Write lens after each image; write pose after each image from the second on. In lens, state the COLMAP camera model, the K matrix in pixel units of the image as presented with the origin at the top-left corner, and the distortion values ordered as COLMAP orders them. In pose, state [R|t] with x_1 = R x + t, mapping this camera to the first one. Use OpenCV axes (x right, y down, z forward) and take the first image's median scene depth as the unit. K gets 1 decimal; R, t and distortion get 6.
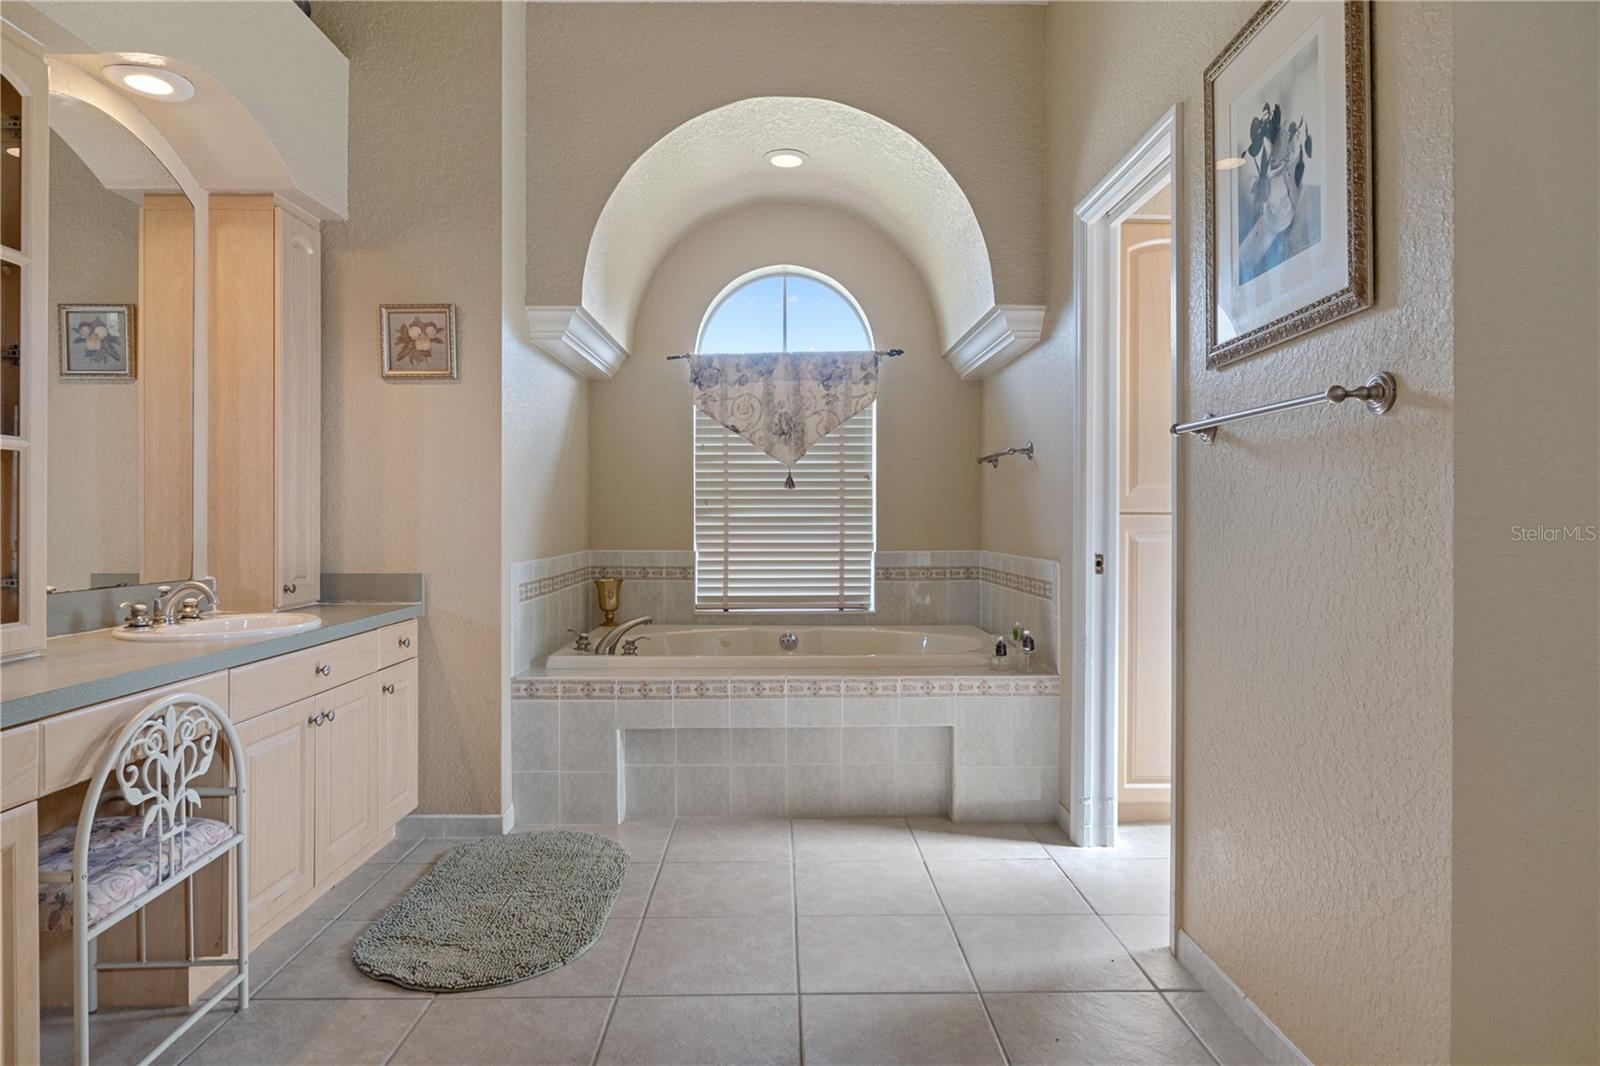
lens RADIAL K [[953.0, 0, 803.5], [0, 953.0, 529.6], [0, 0, 1]] dist [-0.009655, 0.006302]
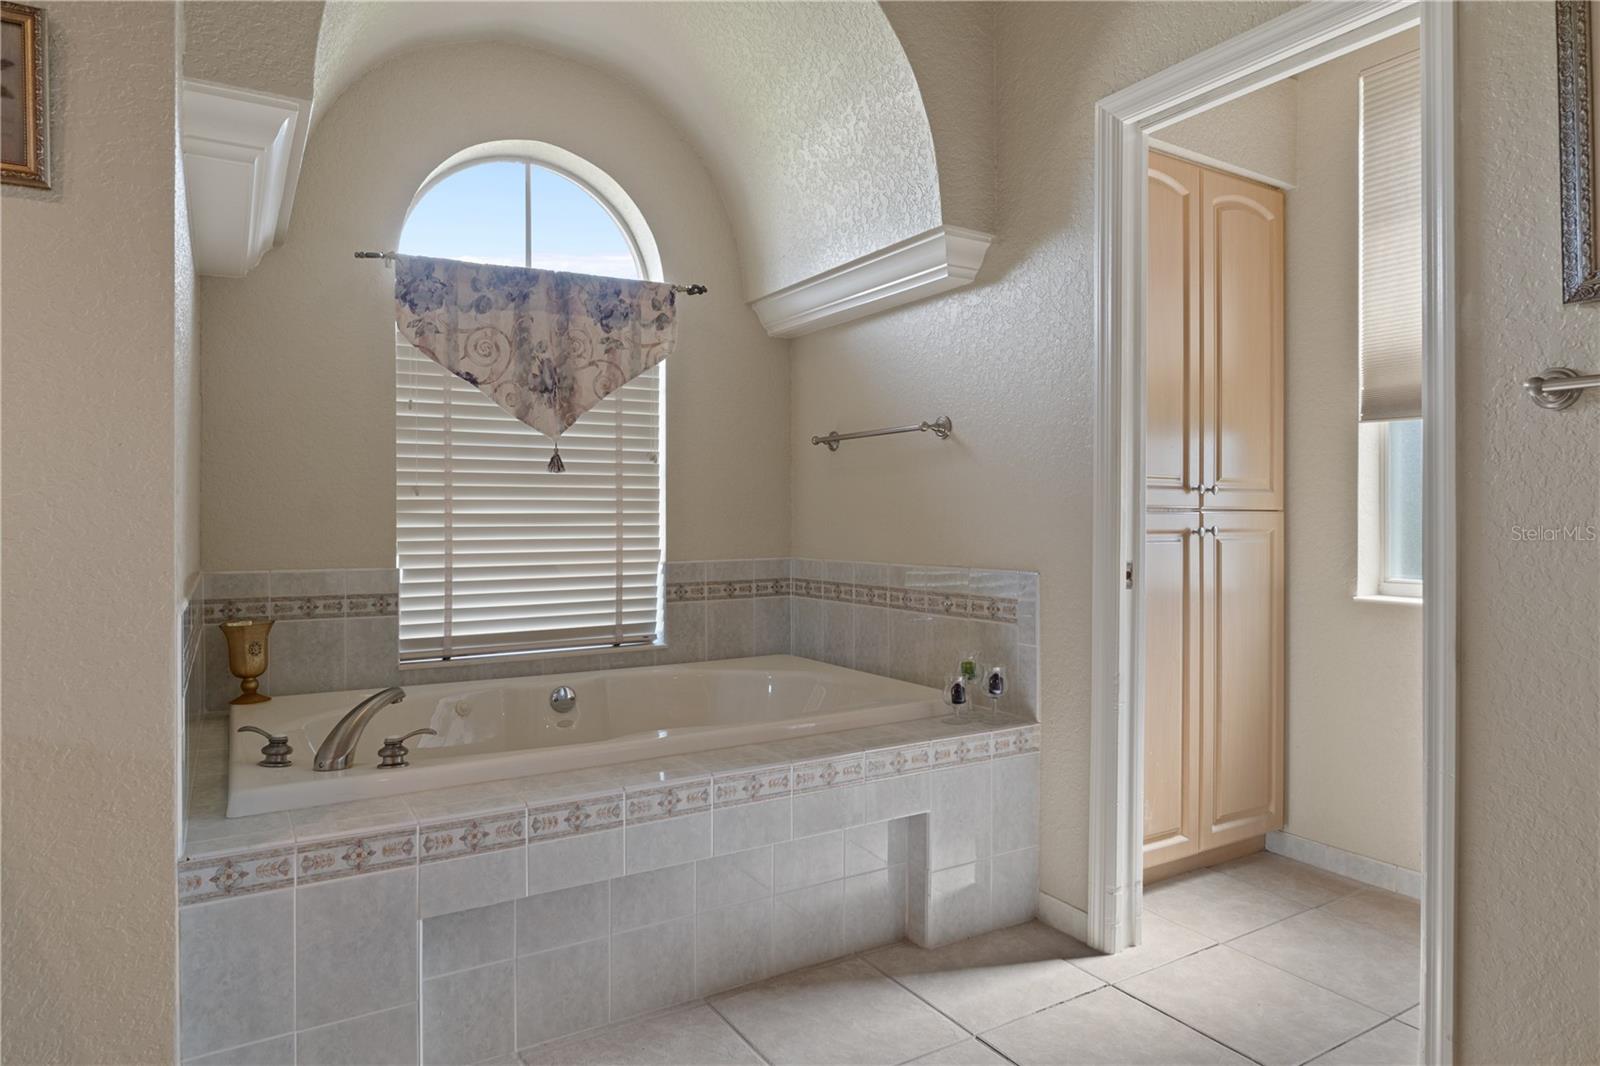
lens RADIAL K [[953.0, 0, 800.0], [0, 953.0, 523.6], [0, 0, 1]] dist [-0.009655, 0.006302]
pose [[0.862910, -0.004585, 0.505336, -0.205886], [0.007276, 0.999968, -0.003350, -0.003147], [-0.505305, 0.006568, 0.862916, 0.329487]]
